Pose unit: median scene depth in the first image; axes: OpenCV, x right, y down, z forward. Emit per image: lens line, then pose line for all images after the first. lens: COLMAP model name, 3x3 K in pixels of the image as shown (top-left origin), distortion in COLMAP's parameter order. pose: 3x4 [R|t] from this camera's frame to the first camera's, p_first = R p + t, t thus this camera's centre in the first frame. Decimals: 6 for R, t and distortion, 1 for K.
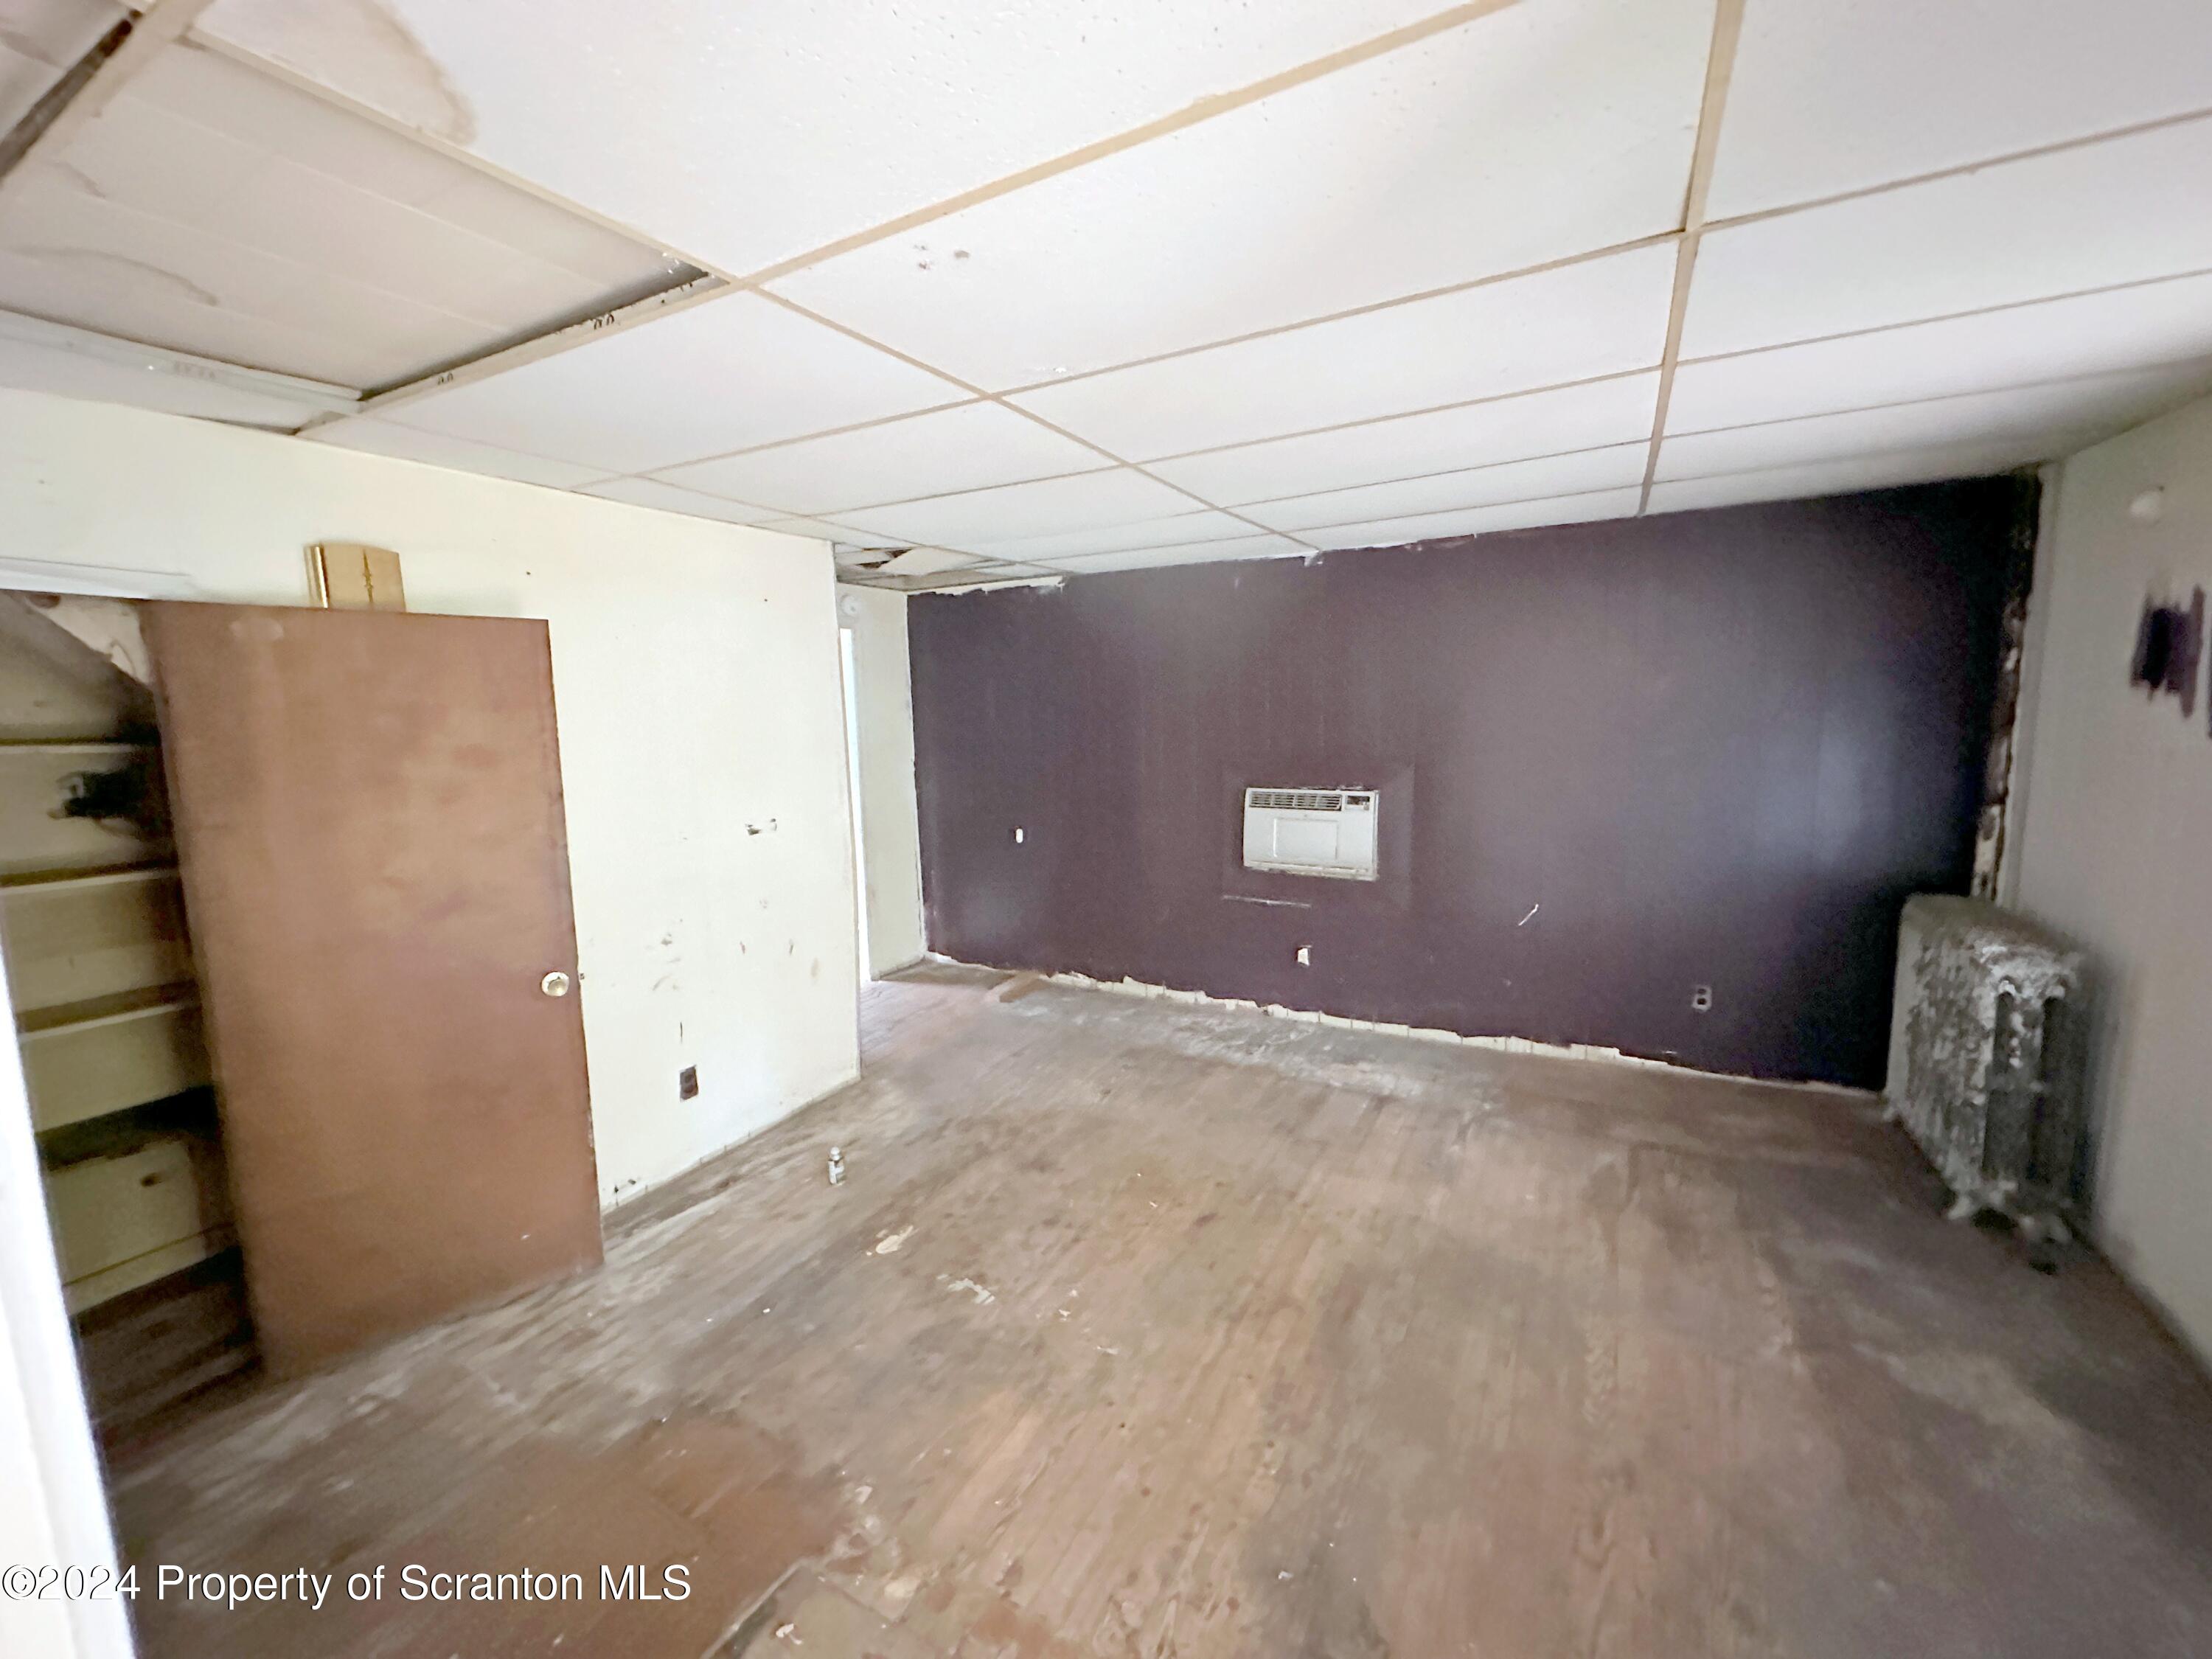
lens RADIAL K [[888.2, 0, 1104.1], [0, 888.2, 834.7], [0, 0, 1]] dist [0.000756, 0.000039]
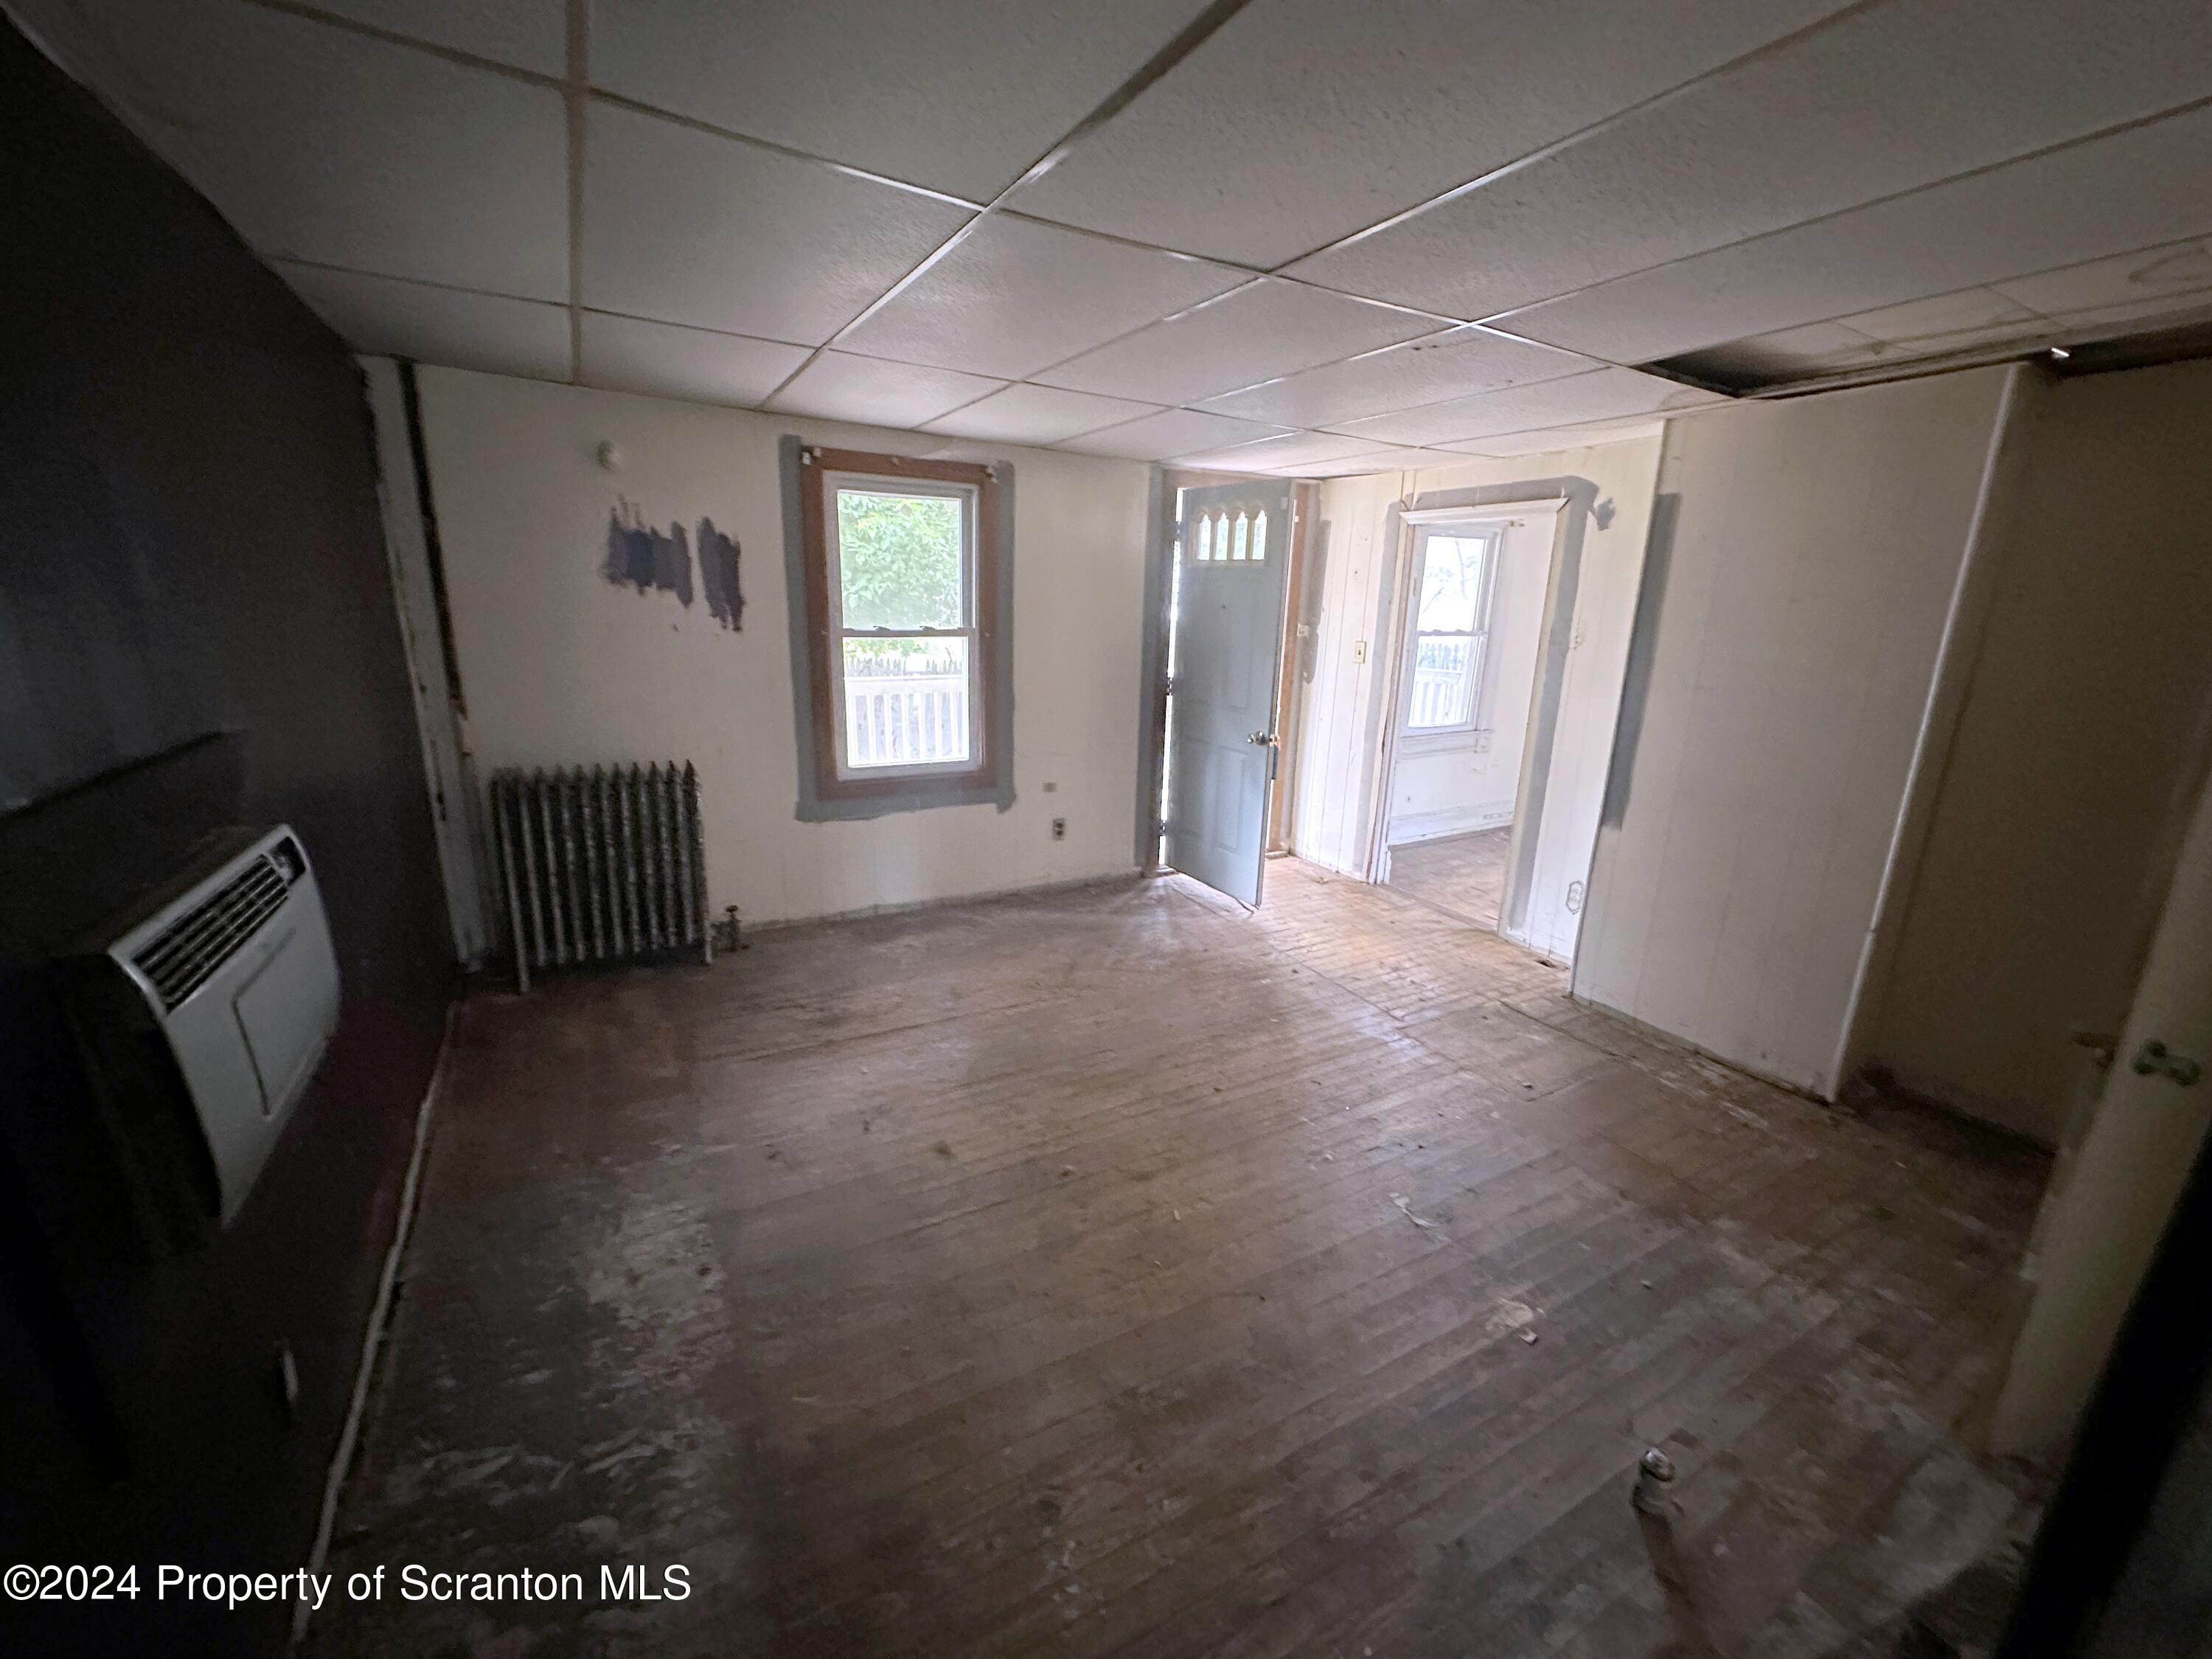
lens RADIAL K [[888.2, 0, 1104.1], [0, 888.2, 834.7], [0, 0, 1]] dist [0.000756, 0.000039]
pose [[-0.862079, -0.134000, 0.488738, -0.254683], [0.061632, 0.929528, 0.363565, -0.228721], [-0.503013, 0.343543, -0.793068, 1.645447]]
